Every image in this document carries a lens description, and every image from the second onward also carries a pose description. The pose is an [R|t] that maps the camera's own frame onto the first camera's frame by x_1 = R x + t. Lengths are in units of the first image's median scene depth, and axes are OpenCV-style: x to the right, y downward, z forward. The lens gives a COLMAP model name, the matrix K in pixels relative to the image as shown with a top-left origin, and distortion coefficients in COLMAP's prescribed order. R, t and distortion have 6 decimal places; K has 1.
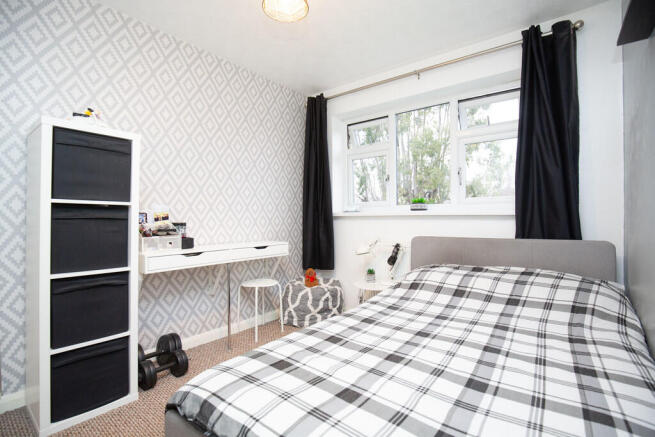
lens RADIAL K [[302.8, 0, 327.5], [0, 302.8, 218.5], [0, 0, 1]] dist [-0.023536, -0.000096]
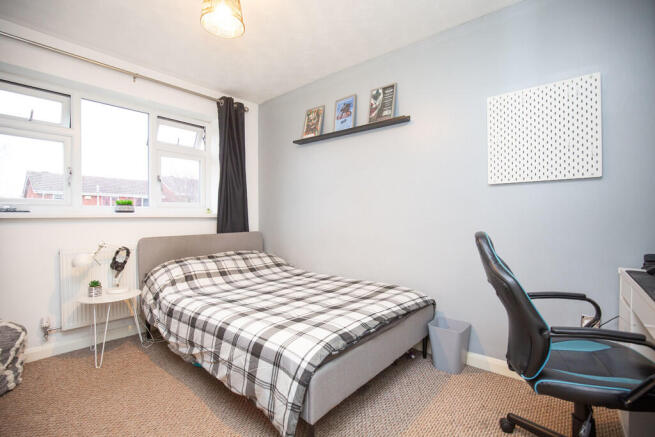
lens RADIAL K [[300.0, 0, 327.5], [0, 300.0, 218.5], [0, 0, 1]] dist [-0.046786, 0.000084]
pose [[0.050483, -0.004863, 0.998713, -0.794237], [0.004080, 0.999981, 0.004663, -0.011117], [-0.998717, 0.003840, 0.050502, 0.382795]]
